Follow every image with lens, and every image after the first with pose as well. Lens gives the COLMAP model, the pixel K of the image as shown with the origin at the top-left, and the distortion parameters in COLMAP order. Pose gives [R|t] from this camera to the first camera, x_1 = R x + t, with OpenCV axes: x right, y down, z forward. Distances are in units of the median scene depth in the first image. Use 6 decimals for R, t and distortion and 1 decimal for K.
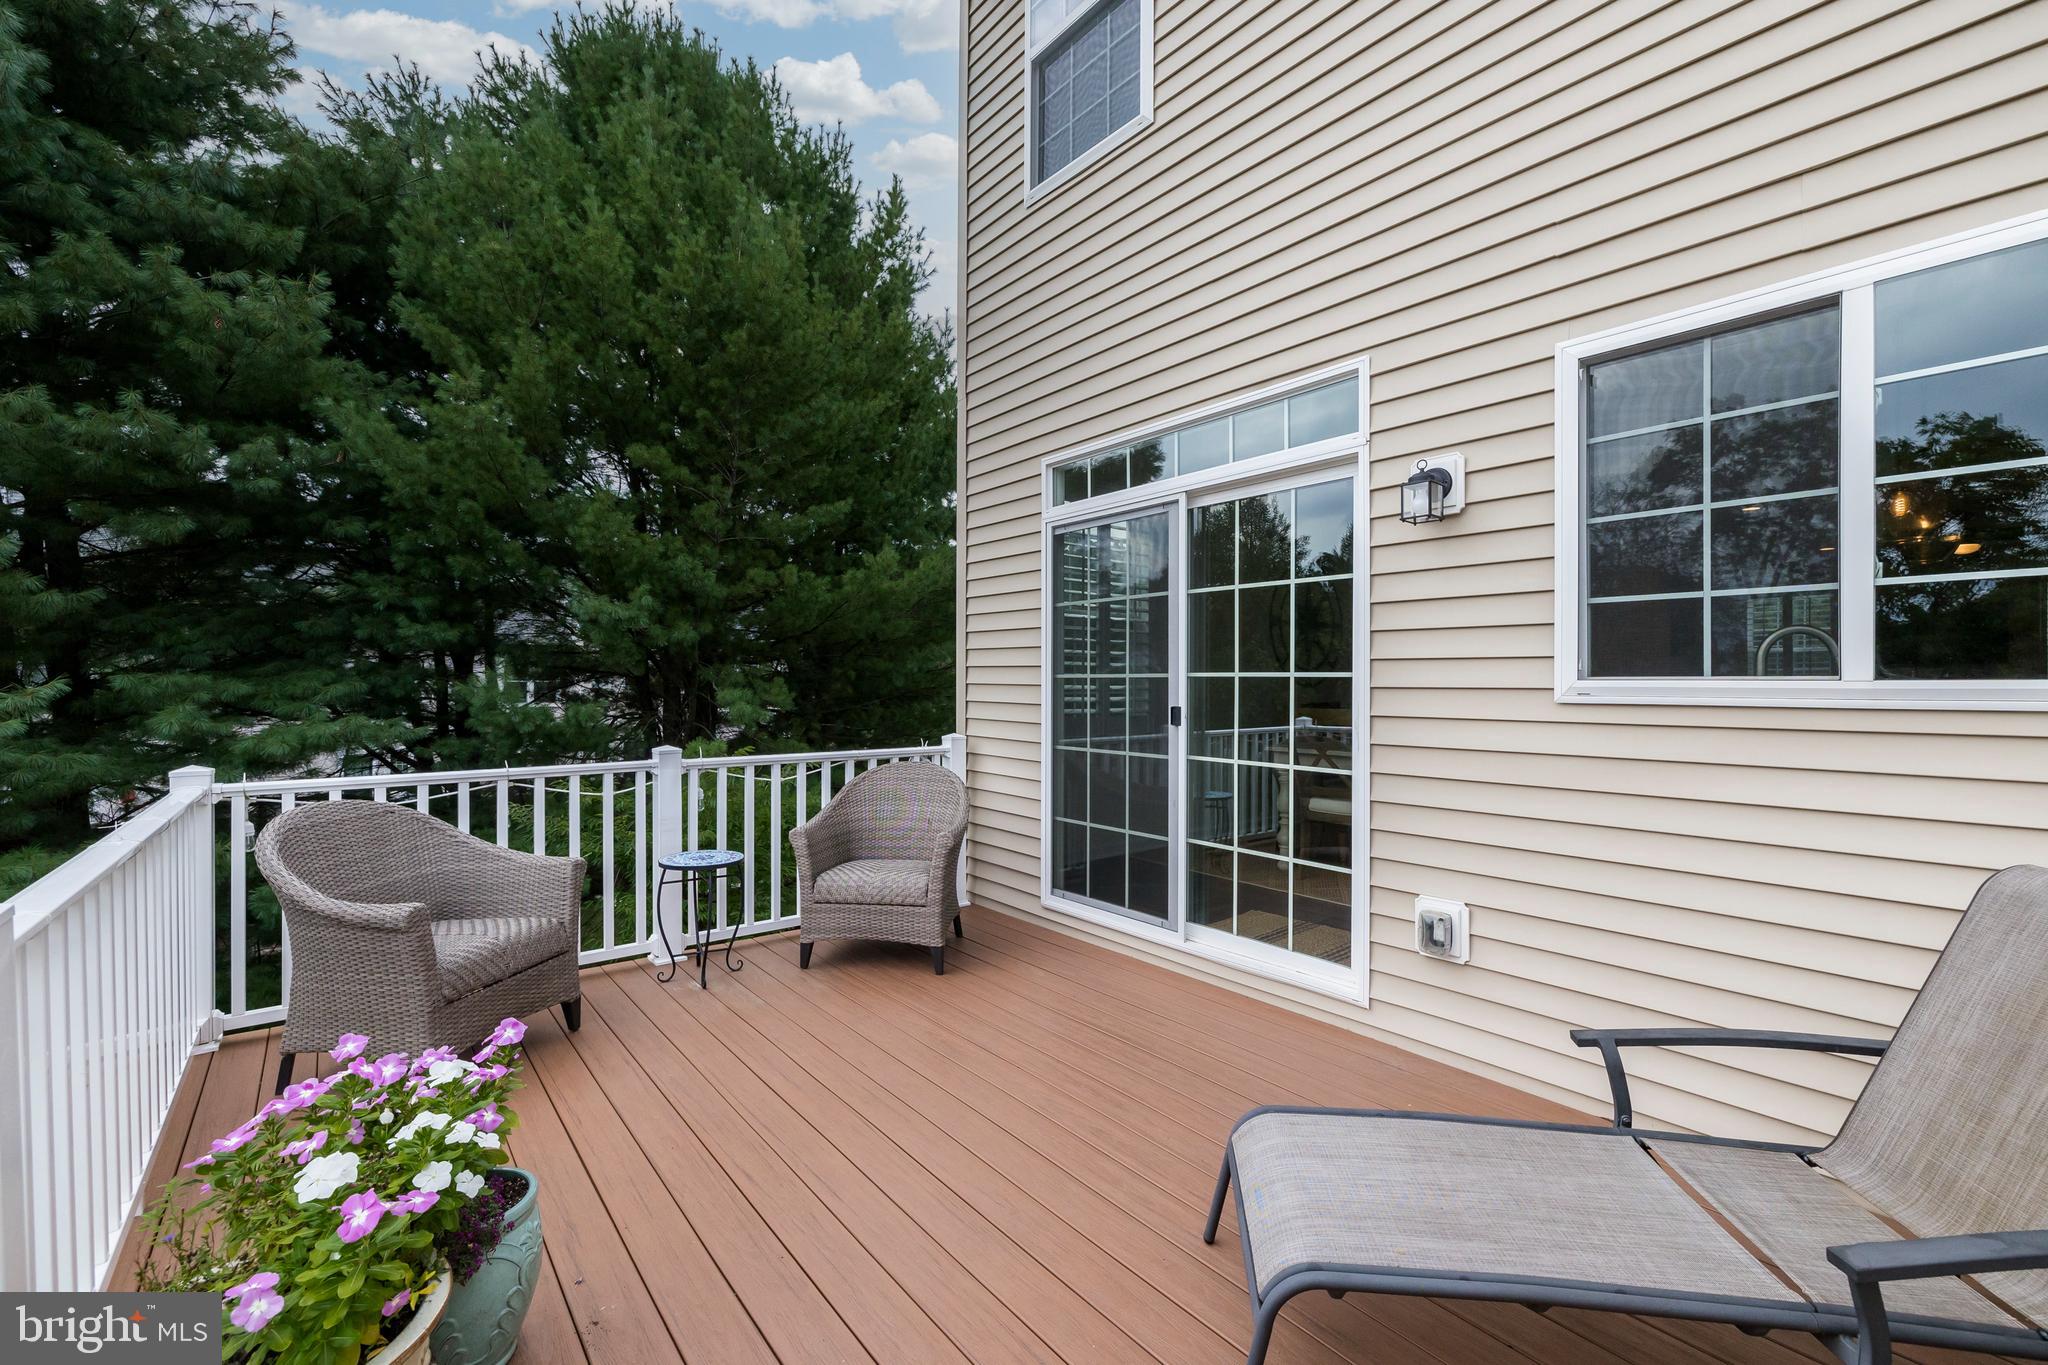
lens RADIAL K [[862.2, 0, 1018.7], [0, 862.2, 689.0], [0, 0, 1]] dist [0.002911, 0.000054]
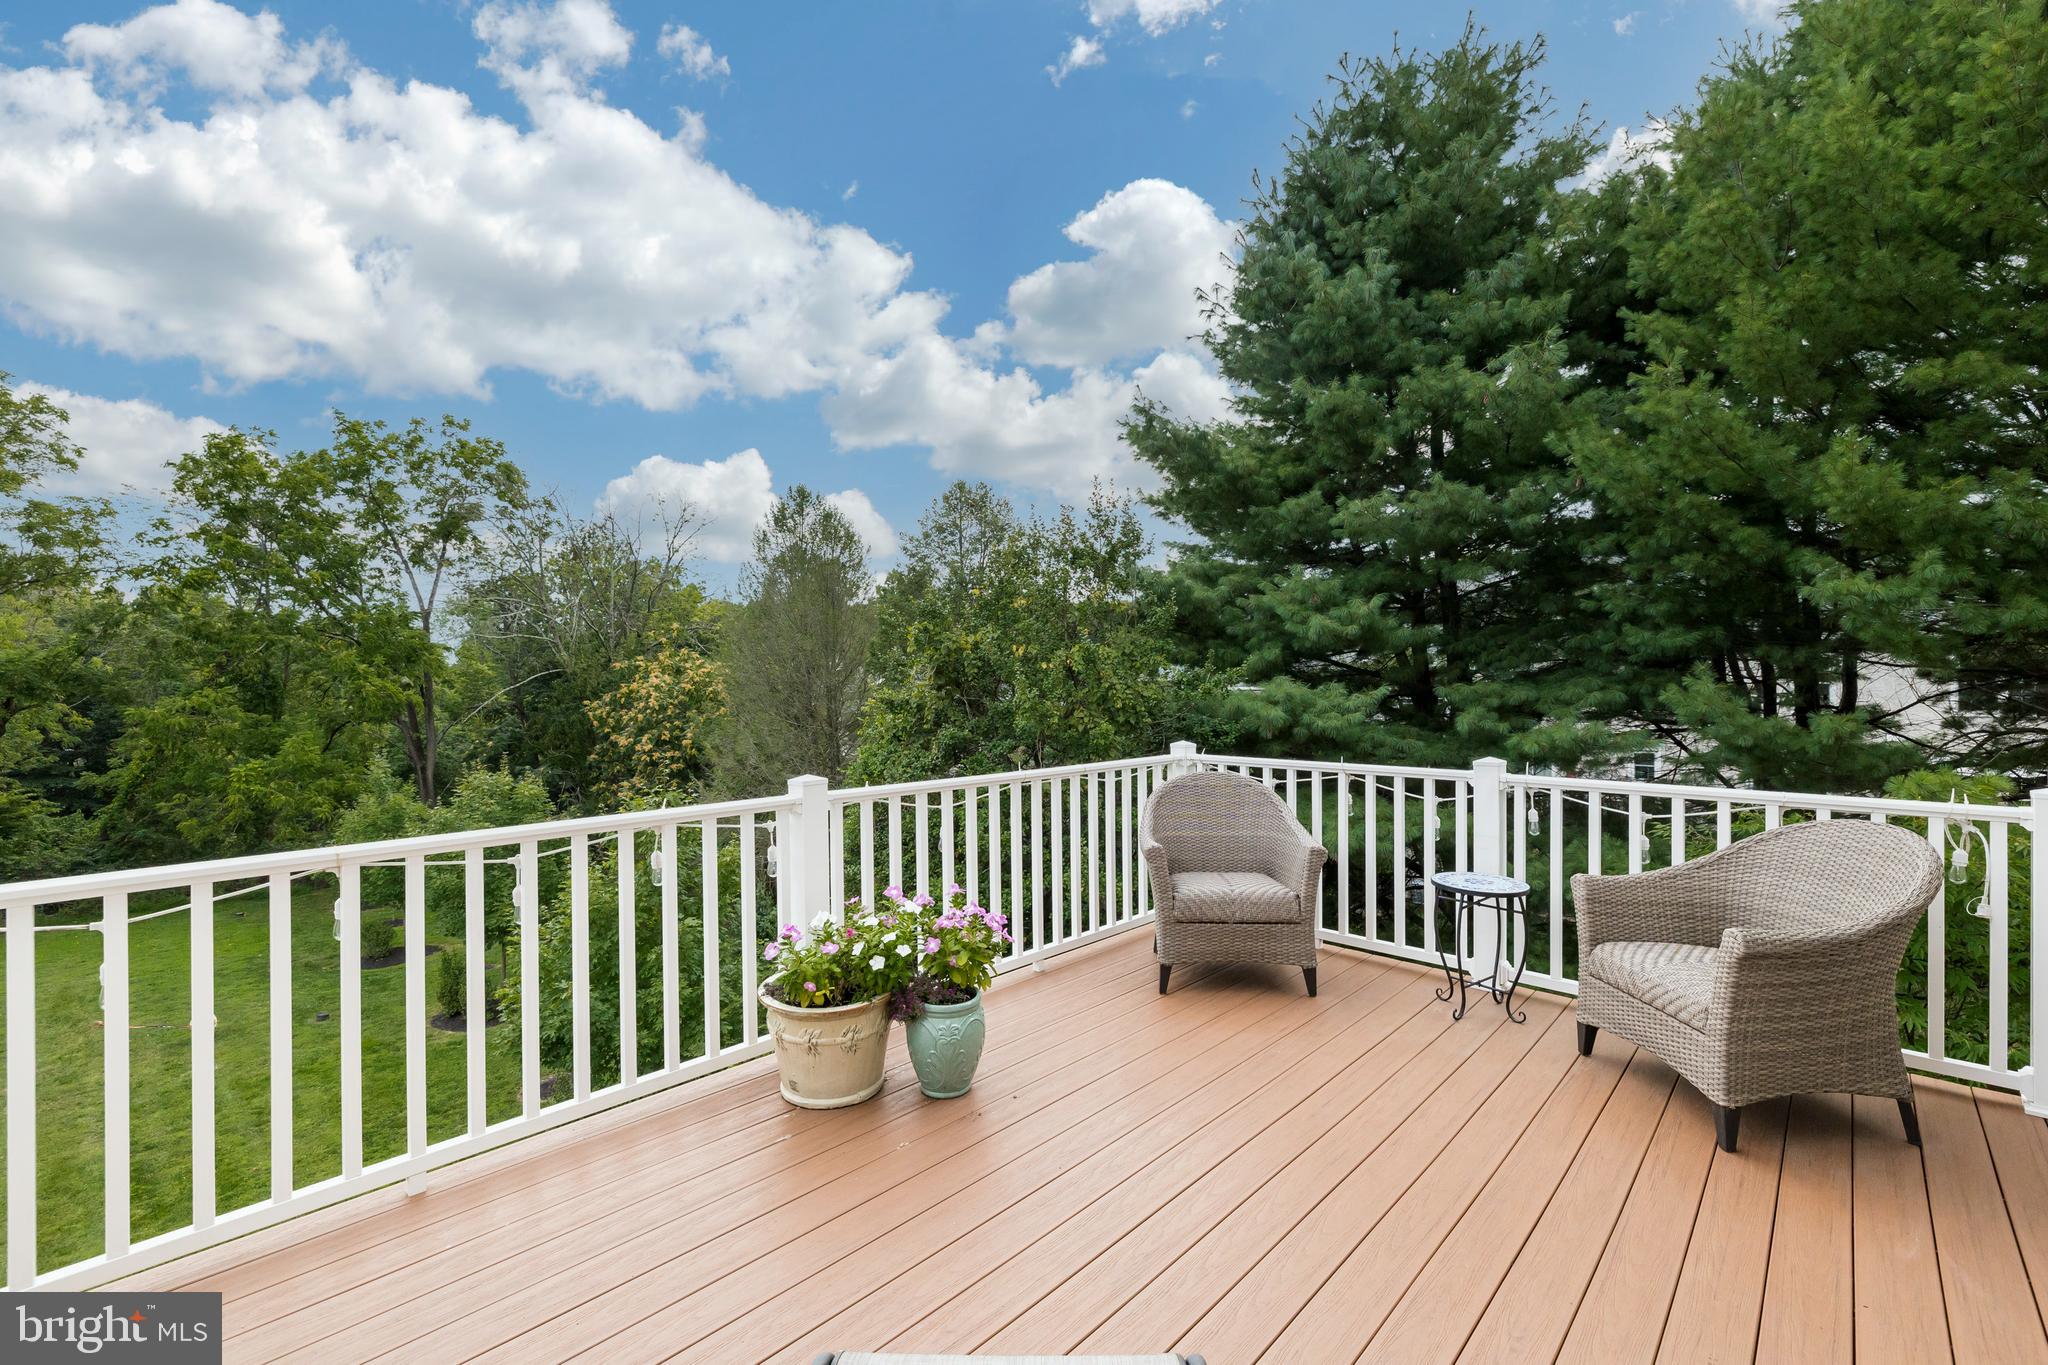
lens RADIAL K [[862.2, 0, 1018.7], [0, 862.2, 689.0], [0, 0, 1]] dist [0.002911, 0.000054]
pose [[0.101275, 0.000808, -0.994858, 0.244933], [-0.011539, 0.999933, -0.000363, -0.001081], [0.994792, 0.011516, 0.101278, 0.210702]]
